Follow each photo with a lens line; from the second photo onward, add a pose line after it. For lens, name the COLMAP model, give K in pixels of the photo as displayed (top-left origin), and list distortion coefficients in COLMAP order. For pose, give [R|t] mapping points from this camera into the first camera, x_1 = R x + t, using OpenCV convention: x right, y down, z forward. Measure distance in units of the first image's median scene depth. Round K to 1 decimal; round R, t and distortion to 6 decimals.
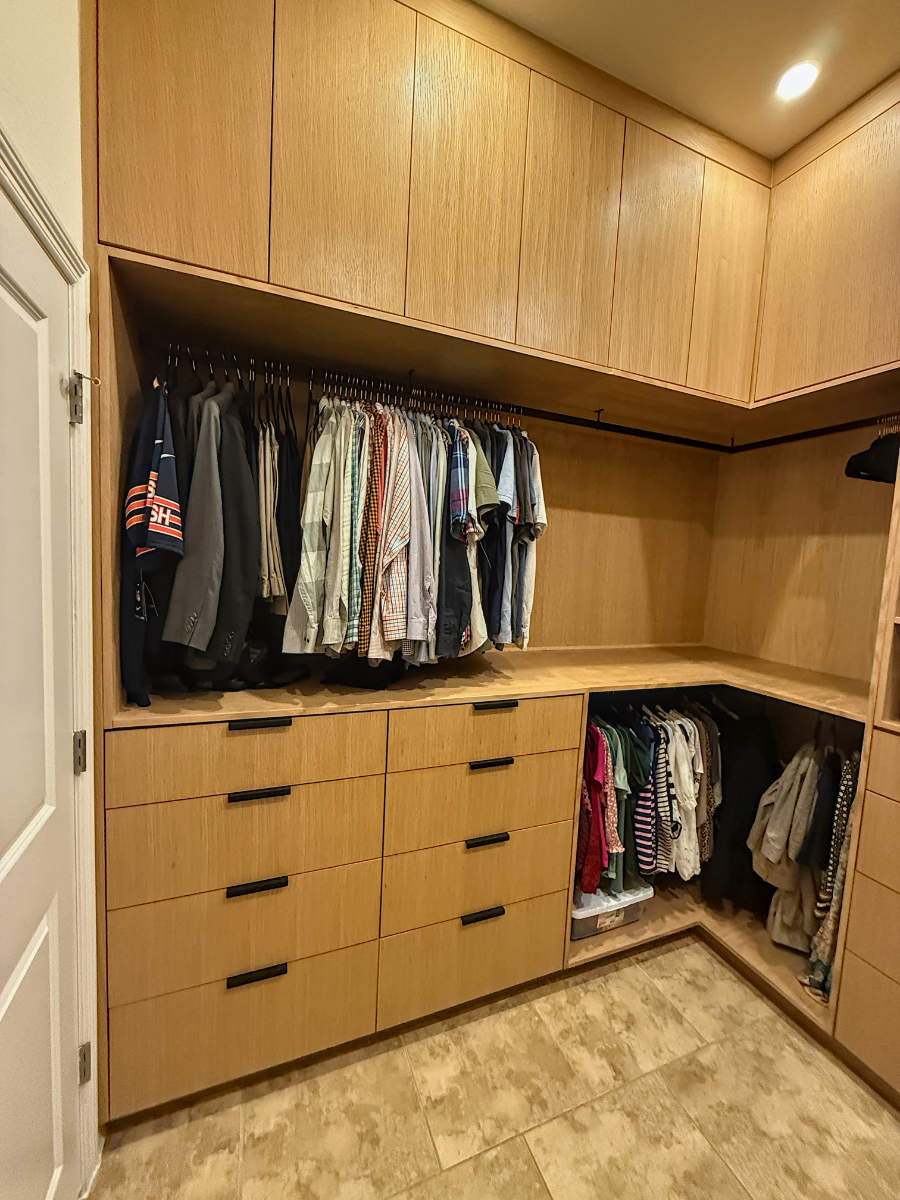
lens RADIAL K [[476.0, 0, 451.3], [0, 476.0, 596.6], [0, 0, 1]] dist [-0.001250, 0.000051]
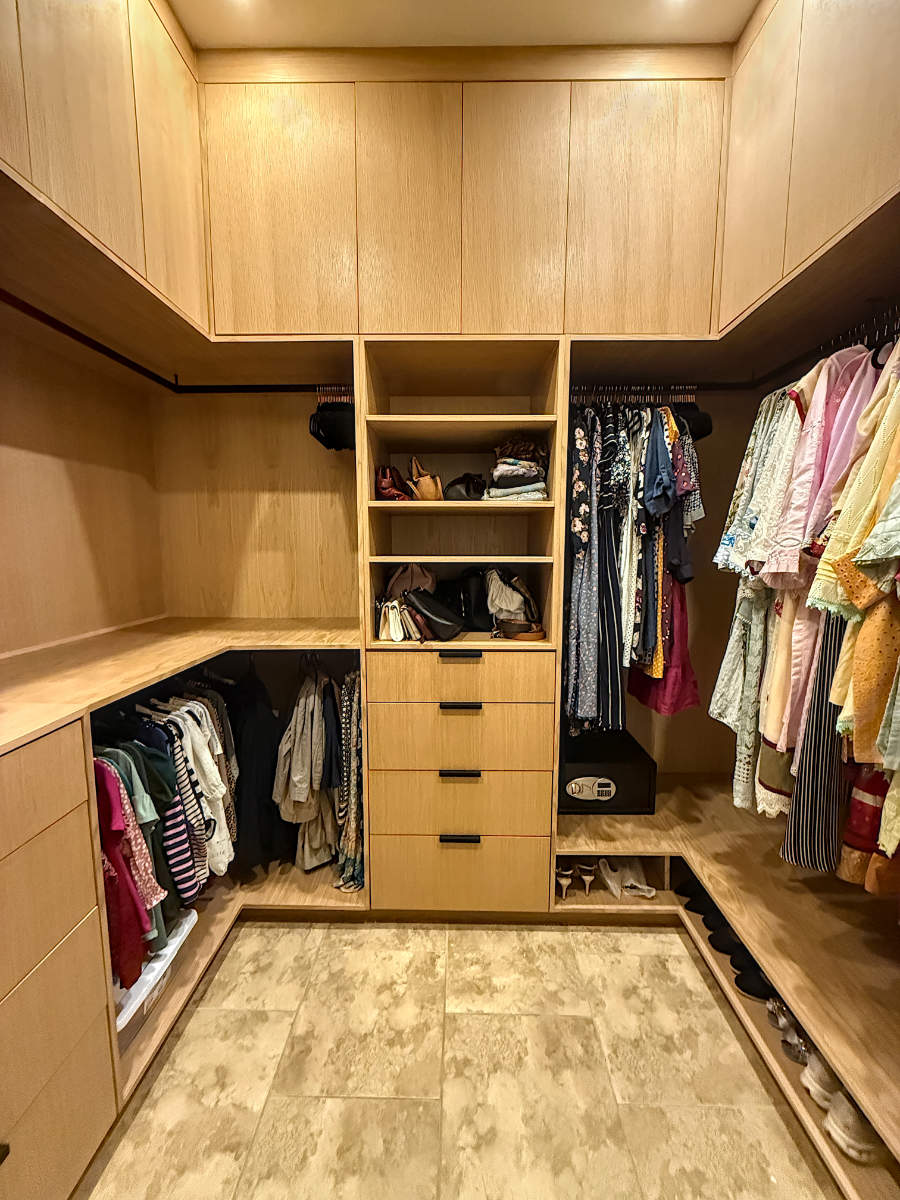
lens RADIAL K [[476.0, 0, 451.3], [0, 476.0, 596.6], [0, 0, 1]] dist [-0.001250, 0.000051]
pose [[0.393537, -0.153101, 0.906471, -0.074543], [0.093822, 0.987575, 0.126068, 0.006755], [-0.914509, 0.035434, 0.403011, 0.241841]]
